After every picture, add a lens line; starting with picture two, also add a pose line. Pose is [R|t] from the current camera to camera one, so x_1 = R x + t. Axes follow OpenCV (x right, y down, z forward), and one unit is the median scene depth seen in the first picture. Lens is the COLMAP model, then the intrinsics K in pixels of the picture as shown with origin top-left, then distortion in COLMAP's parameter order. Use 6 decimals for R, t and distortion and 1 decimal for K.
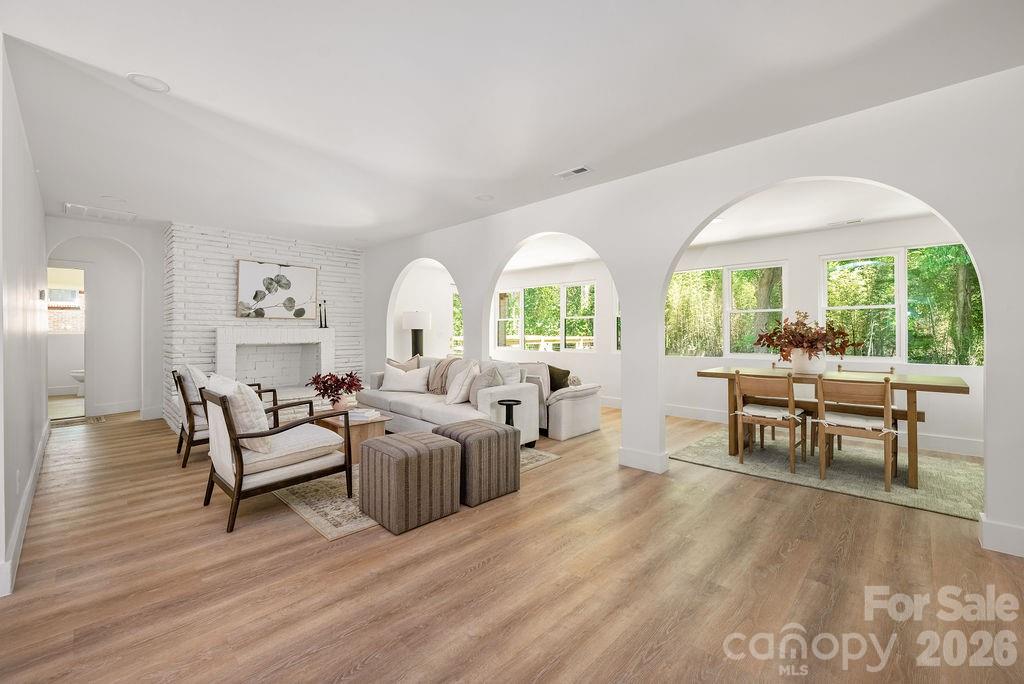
lens RADIAL K [[418.4, 0, 510.8], [0, 418.4, 335.3], [0, 0, 1]] dist [-0.002674, 0.000164]
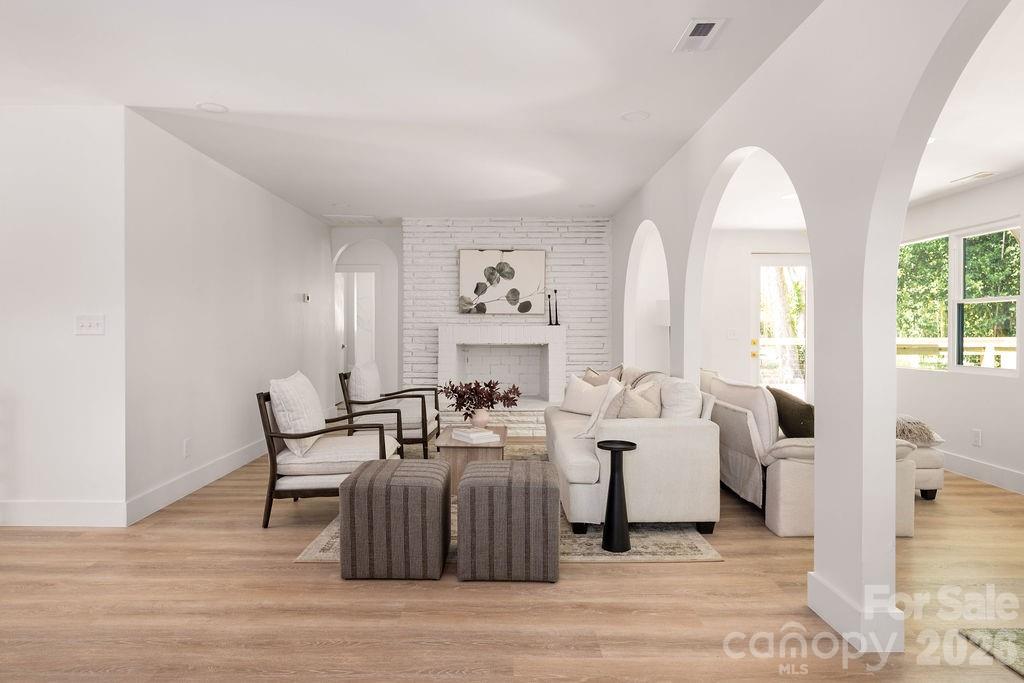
lens RADIAL K [[599.3, 0, 512.4], [0, 599.3, 338.1], [0, 0, 1]] dist [-0.000228, 0.000647]
pose [[0.699197, 0.010534, -0.714851, 0.354714], [-0.007240, 0.999944, 0.007654, -0.001879], [0.714892, -0.000176, 0.699234, 0.187829]]
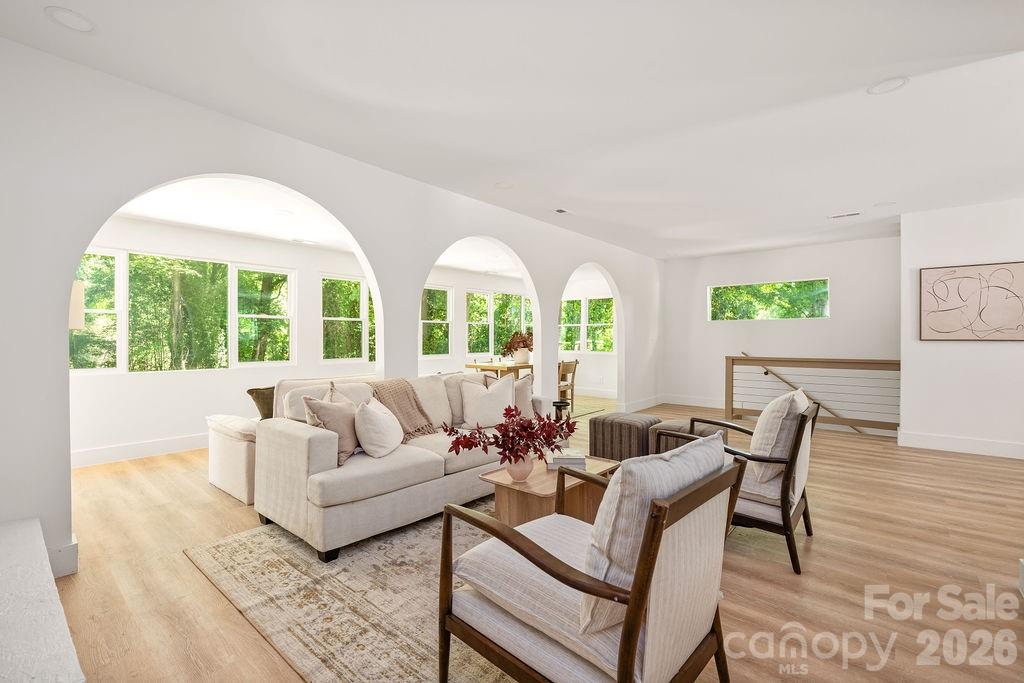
lens RADIAL K [[443.3, 0, 512.8], [0, 443.3, 340.1], [0, 0, 1]] dist [0.001606, 0.000144]
pose [[-0.063218, -0.003942, 0.997992, -0.765362], [0.004018, 0.999983, 0.004205, -0.007165], [-0.997992, 0.004276, -0.063201, 0.803379]]
